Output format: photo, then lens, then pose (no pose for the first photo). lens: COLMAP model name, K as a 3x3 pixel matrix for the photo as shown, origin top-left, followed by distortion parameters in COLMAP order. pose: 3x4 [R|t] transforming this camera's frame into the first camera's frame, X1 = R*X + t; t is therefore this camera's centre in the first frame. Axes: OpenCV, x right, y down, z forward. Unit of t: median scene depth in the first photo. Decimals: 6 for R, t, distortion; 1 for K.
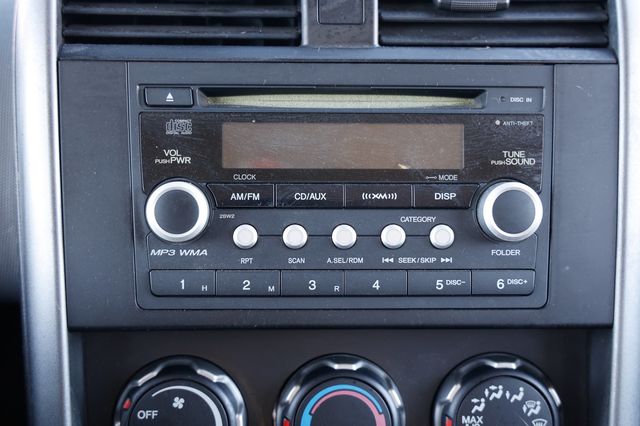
lens RADIAL K [[982.4, 0, 318.1], [0, 982.4, 209.9], [0, 0, 1]] dist [0.057646, 0.000000]
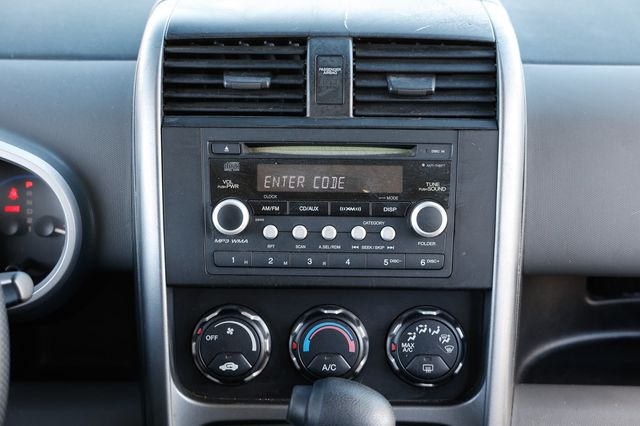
lens RADIAL K [[1267.5, 0, 325.8], [0, 1267.5, 218.8], [0, 0, 1]] dist [0.025032, 0.000000]
pose [[0.997842, 0.012375, -0.064477, 0.157145], [-0.010918, 0.999678, 0.022911, -0.045423], [0.064740, -0.022157, 0.997656, -1.135393]]
